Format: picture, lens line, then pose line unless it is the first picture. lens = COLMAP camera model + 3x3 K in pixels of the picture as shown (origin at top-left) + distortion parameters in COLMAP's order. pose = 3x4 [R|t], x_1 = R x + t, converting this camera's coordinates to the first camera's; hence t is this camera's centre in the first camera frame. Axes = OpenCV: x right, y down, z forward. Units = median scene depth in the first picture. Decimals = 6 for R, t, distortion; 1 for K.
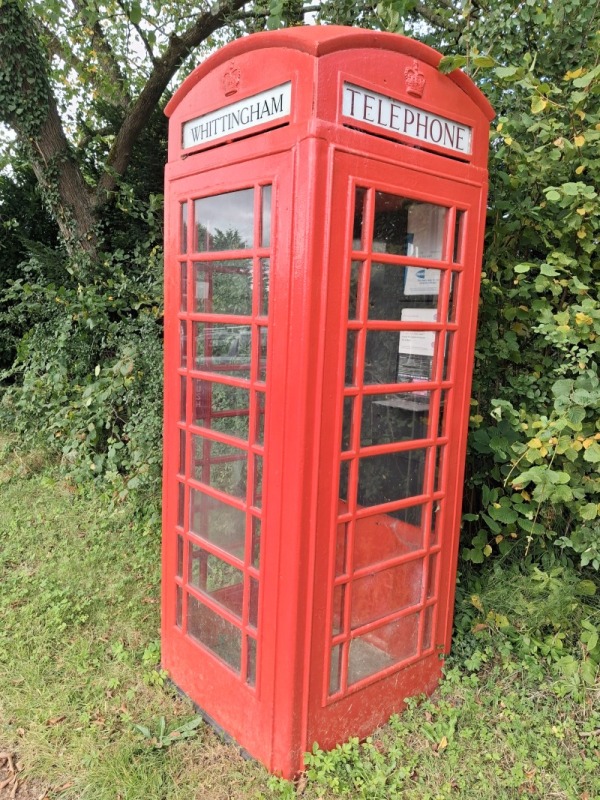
lens RADIAL K [[635.7, 0, 300.3], [0, 635.7, 400.8], [0, 0, 1]] dist [-0.030857, 0.008088]
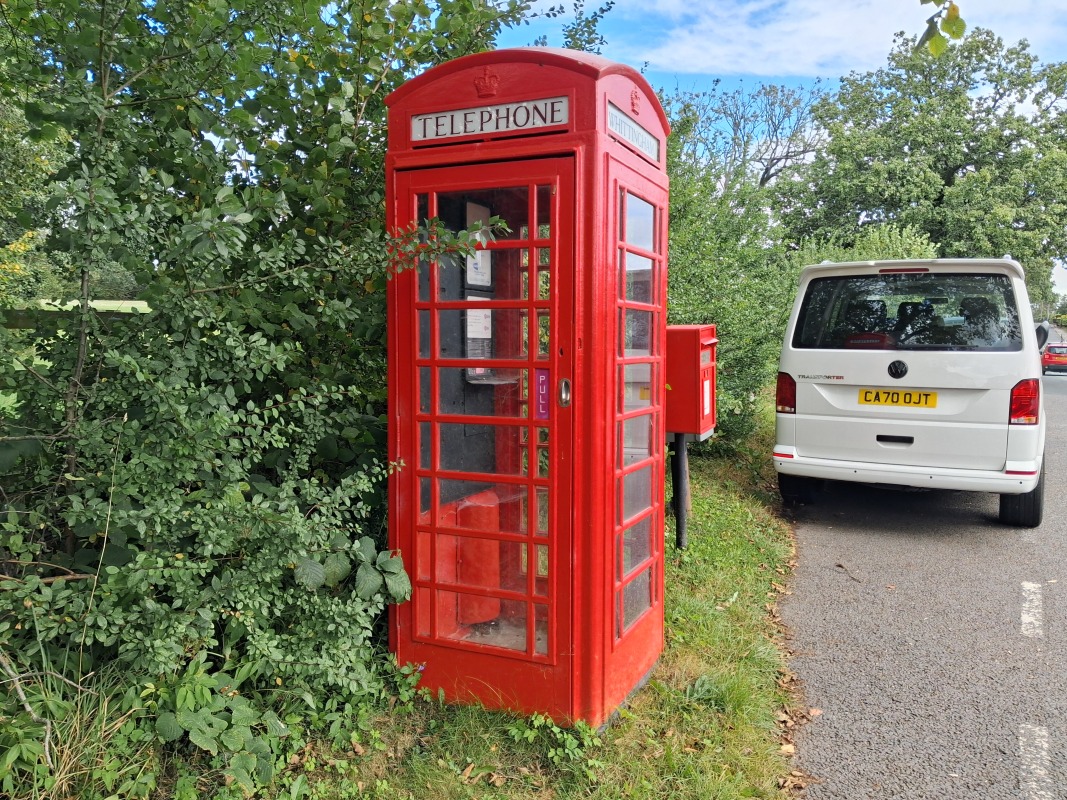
lens RADIAL K [[847.9, 0, 540.7], [0, 847.9, 394.6], [0, 0, 1]] dist [-0.030857, 0.008088]
pose [[0.441714, 0.017525, -0.896985, 1.618833], [-0.113244, 0.992901, -0.036367, 0.088834], [0.889980, 0.117642, 0.440563, 0.495007]]
